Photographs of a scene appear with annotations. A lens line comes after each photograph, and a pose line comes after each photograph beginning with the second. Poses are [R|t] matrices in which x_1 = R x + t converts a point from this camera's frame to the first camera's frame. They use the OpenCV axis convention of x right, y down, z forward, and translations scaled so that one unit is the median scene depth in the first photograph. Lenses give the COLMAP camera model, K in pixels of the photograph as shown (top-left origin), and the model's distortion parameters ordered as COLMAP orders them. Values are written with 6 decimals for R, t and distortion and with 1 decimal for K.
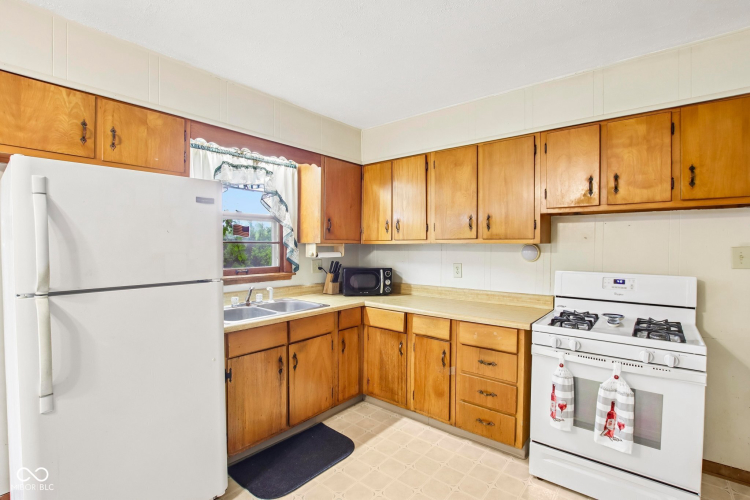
lens RADIAL K [[352.5, 0, 372.7], [0, 352.5, 251.4], [0, 0, 1]] dist [-0.032578, 0.002660]
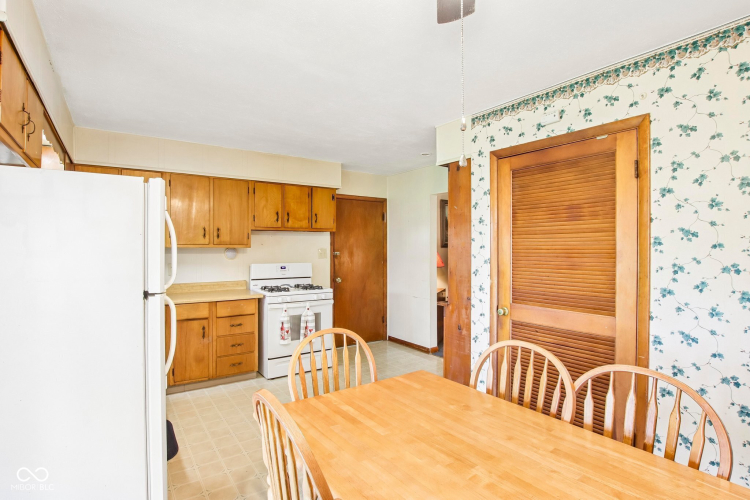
lens RADIAL K [[374.7, 0, 367.9], [0, 374.7, 249.5], [0, 0, 1]] dist [-0.023959, 0.000741]
pose [[0.284658, -0.007825, 0.958597, -1.068625], [0.016838, 0.999853, 0.003162, -0.010418], [-0.958481, 0.015240, 0.284748, -0.030378]]
